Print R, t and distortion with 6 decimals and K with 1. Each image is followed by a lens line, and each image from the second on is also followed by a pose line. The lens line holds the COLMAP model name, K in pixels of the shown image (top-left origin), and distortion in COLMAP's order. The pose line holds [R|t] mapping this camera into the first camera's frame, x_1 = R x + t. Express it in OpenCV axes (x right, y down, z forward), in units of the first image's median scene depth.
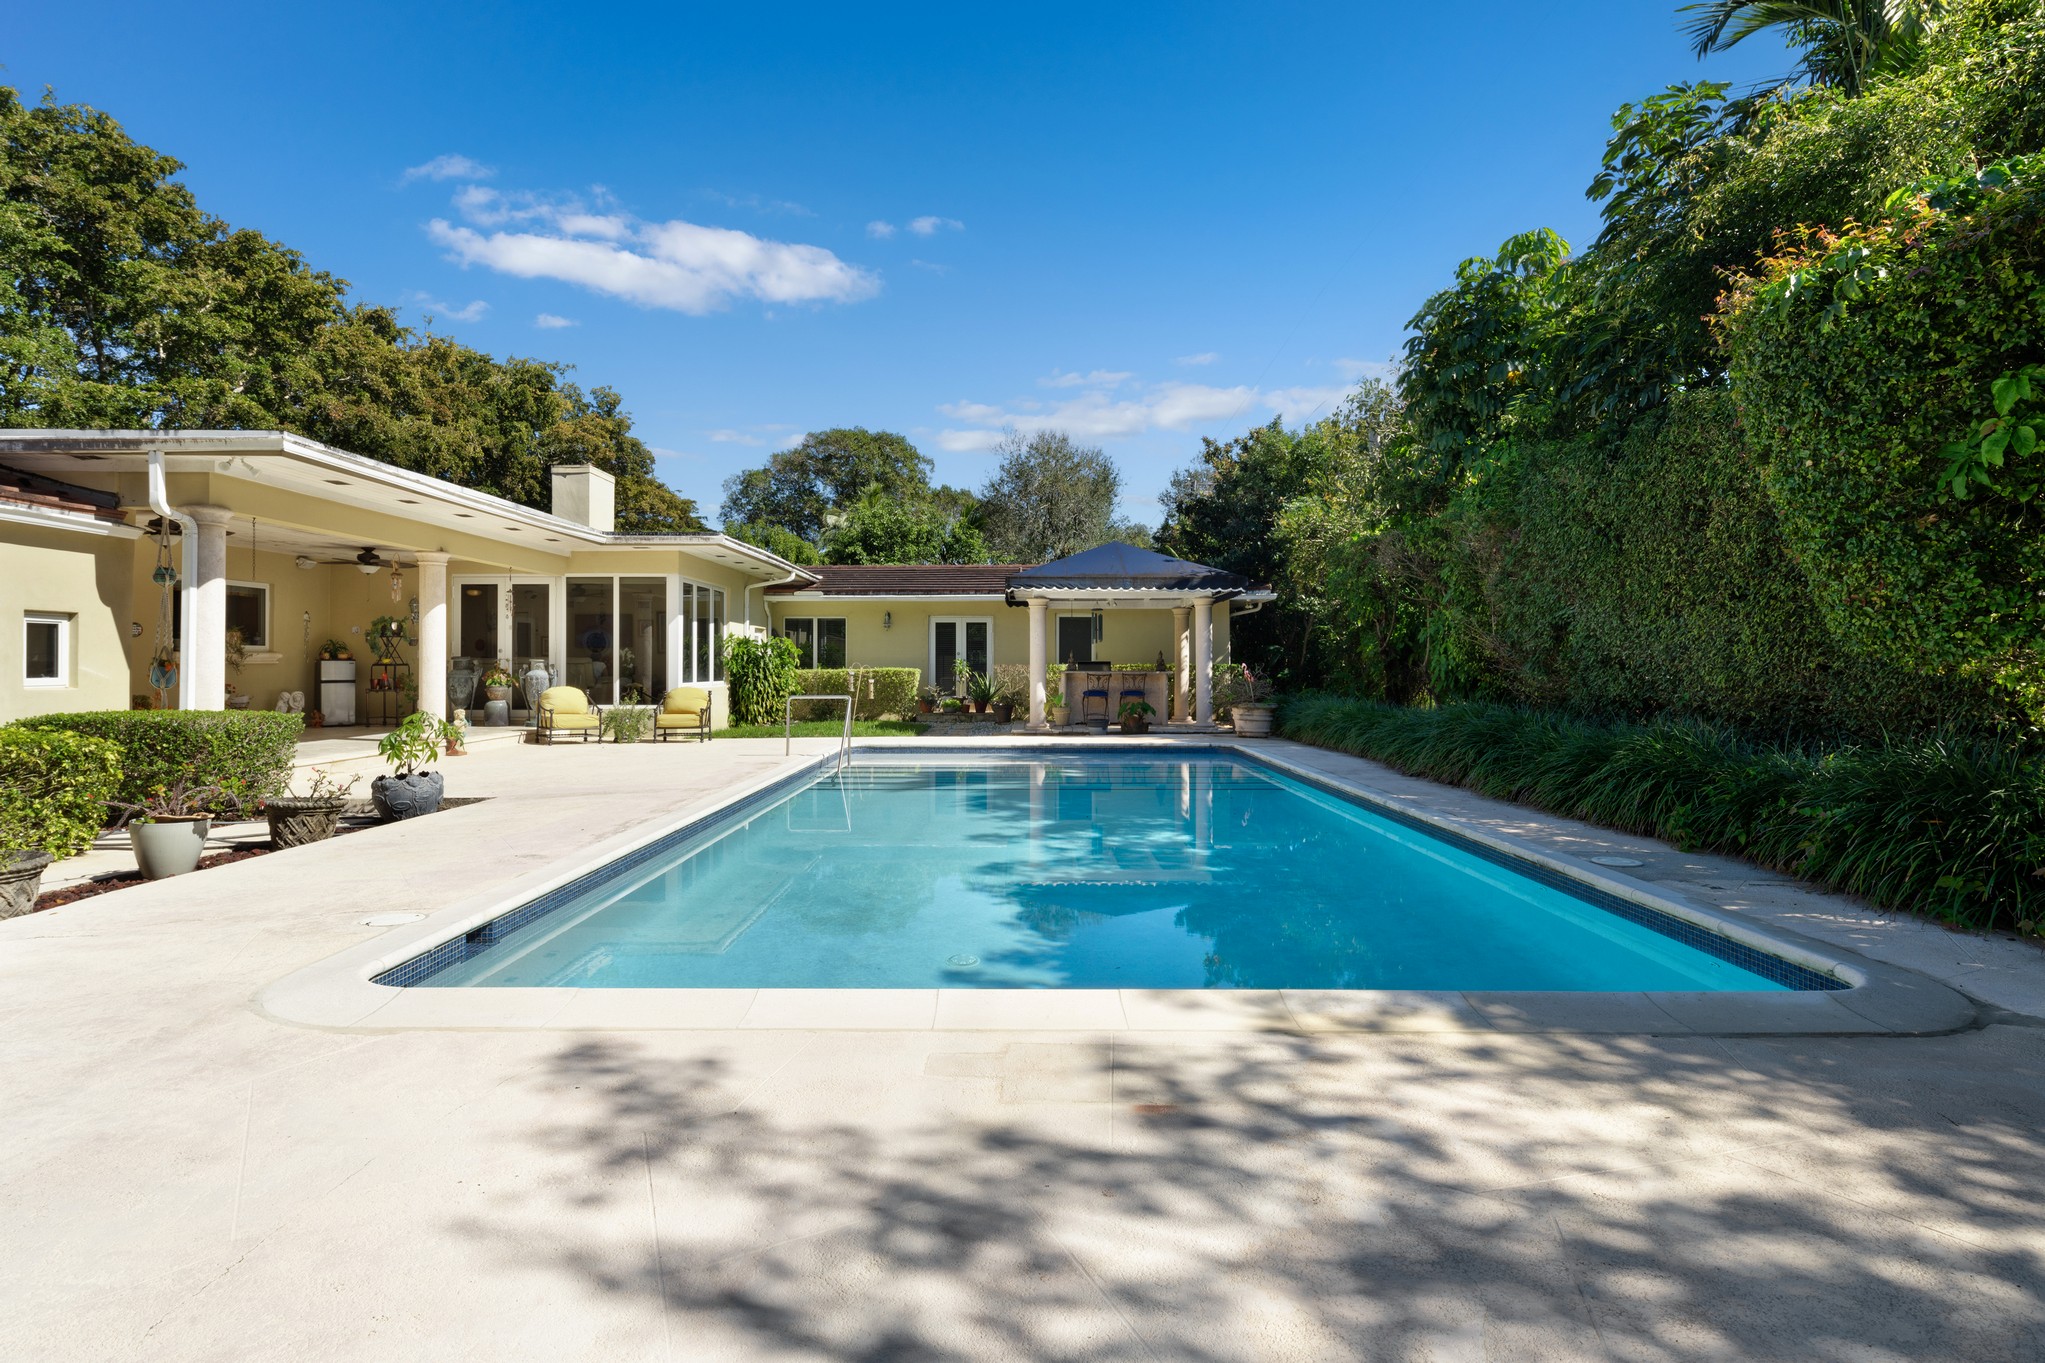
lens RADIAL K [[1018.1, 0, 1015.9], [0, 1018.1, 654.9], [0, 0, 1]] dist [0.014770, -0.008873]
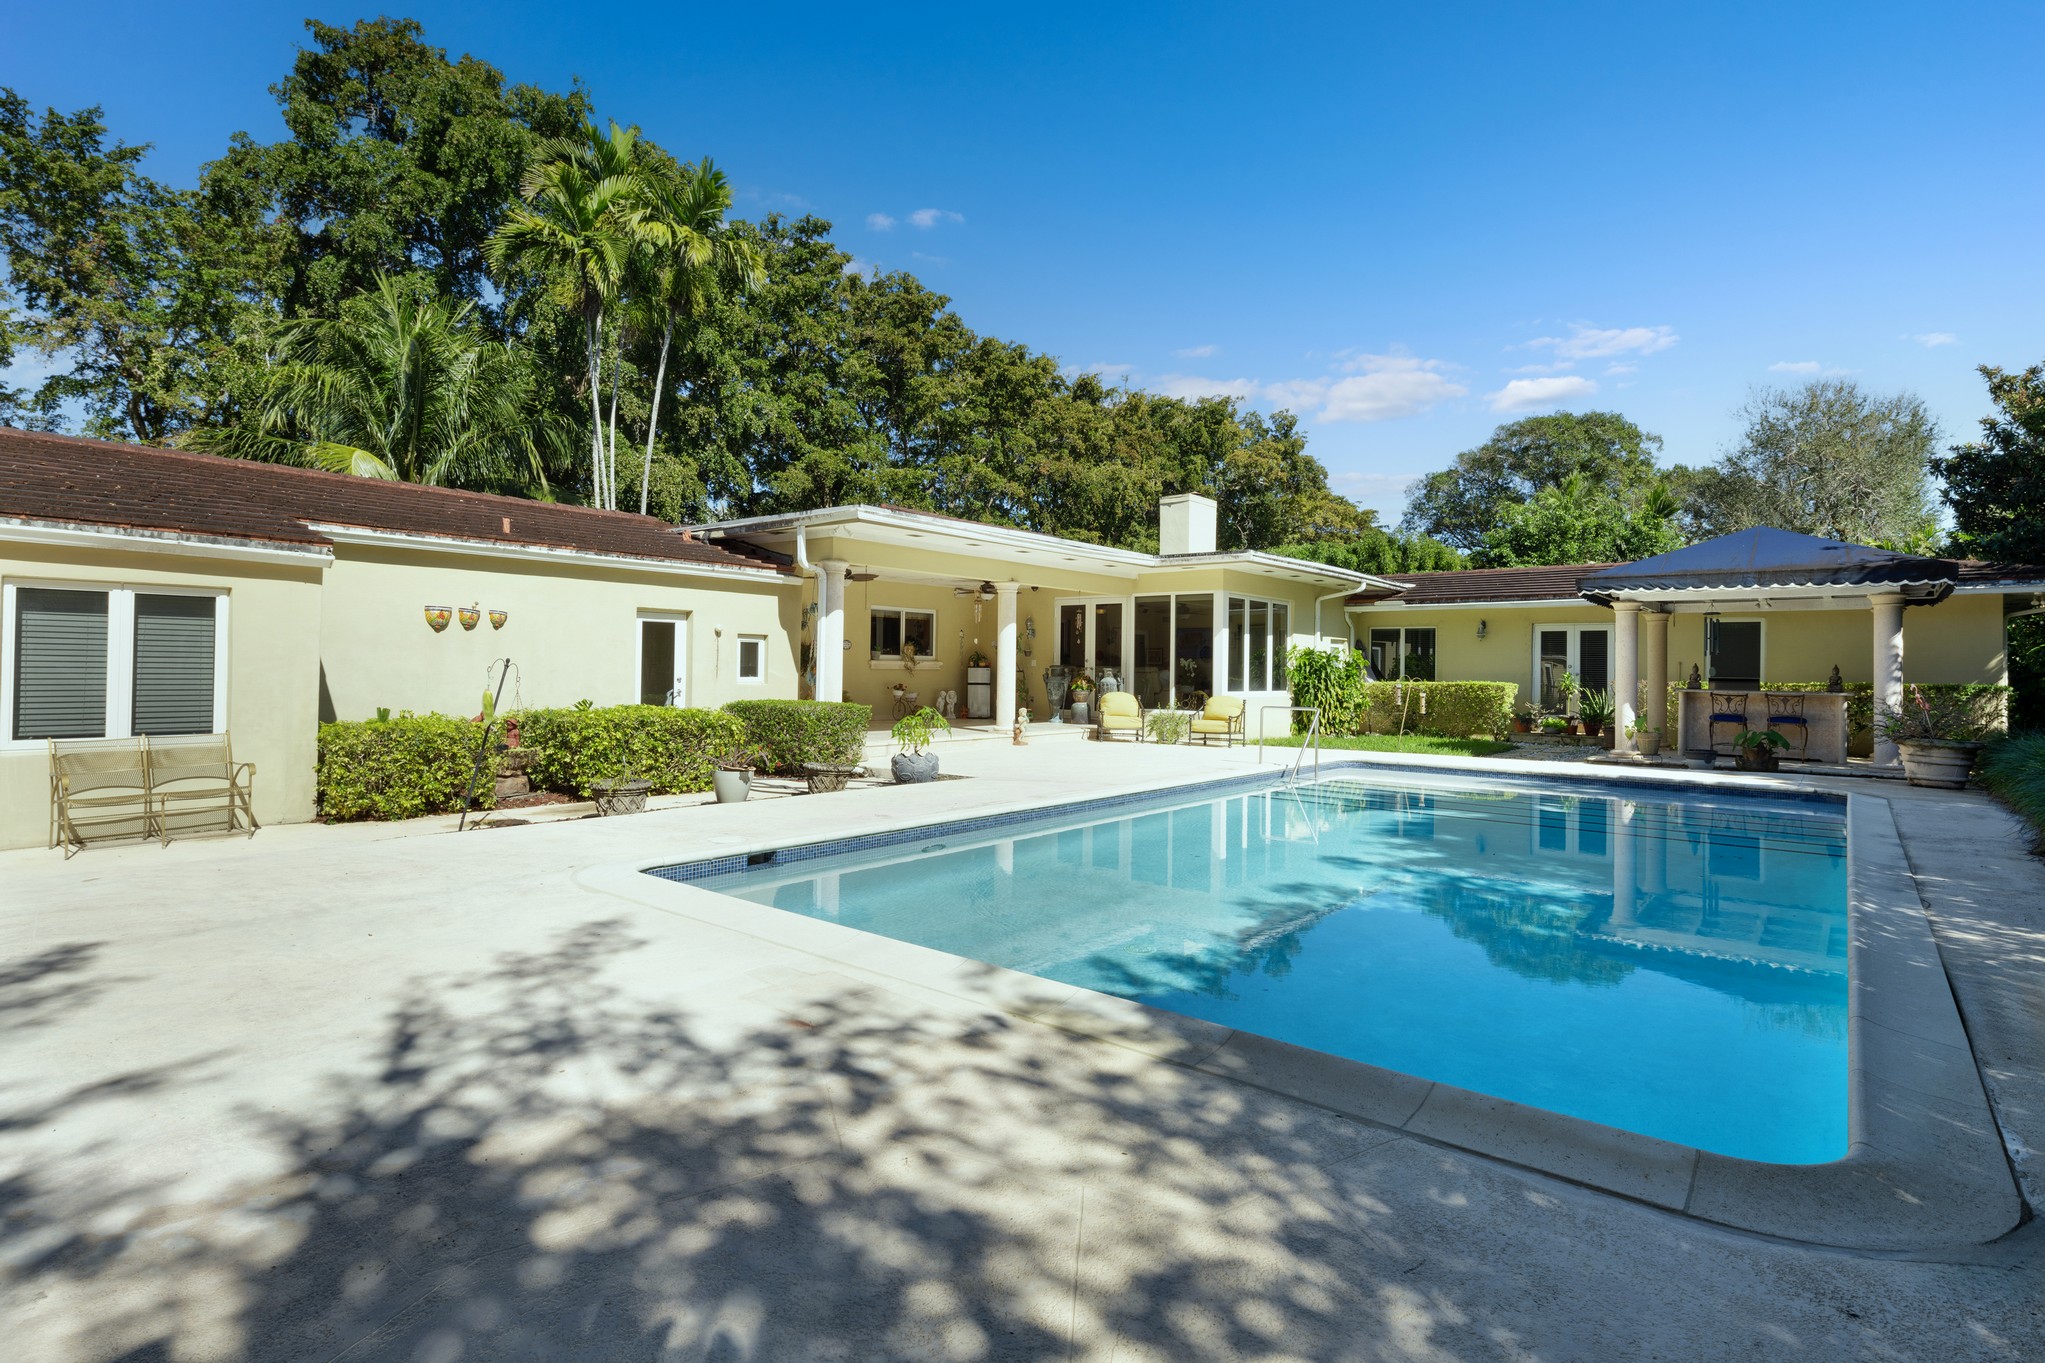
lens RADIAL K [[1018.1, 0, 1015.9], [0, 1018.1, 654.9], [0, 0, 1]] dist [0.014770, -0.008873]
pose [[0.775741, 0.001862, -0.631049, 0.171564], [-0.007683, 0.999949, -0.006495, -0.002499], [0.631005, 0.009887, 0.775716, 0.029245]]
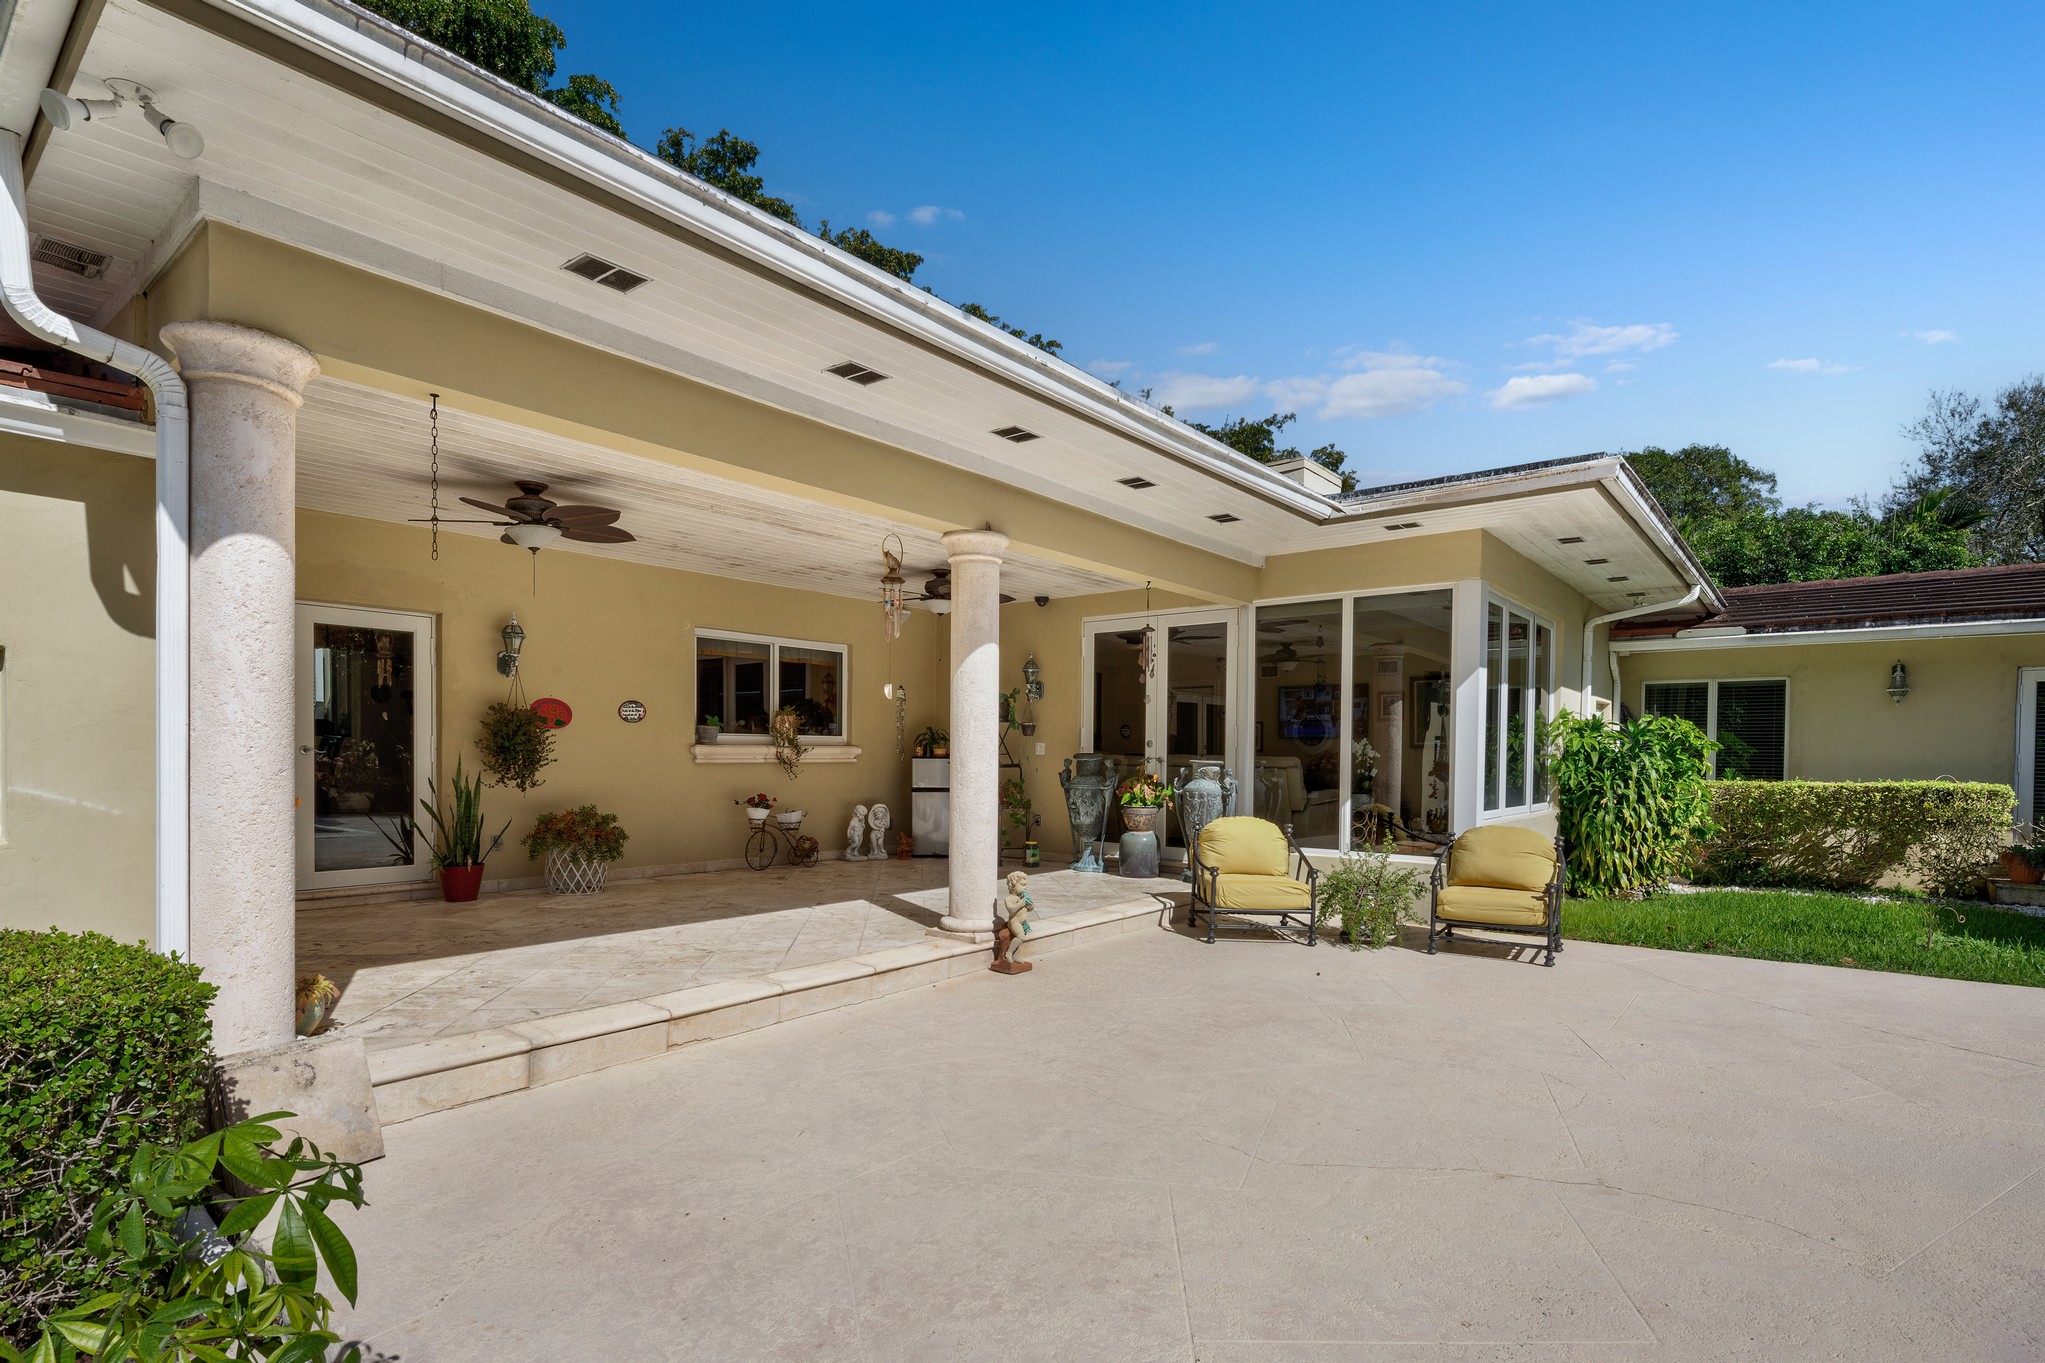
lens RADIAL K [[995.7, 0, 1013.1], [0, 995.7, 758.8], [0, 0, 1]] dist [0.017947, 0.000057]
pose [[0.774426, 0.011060, -0.632568, -0.199123], [-0.002763, 0.999897, 0.014099, -0.003165], [0.632659, -0.009171, 0.774376, 0.494317]]
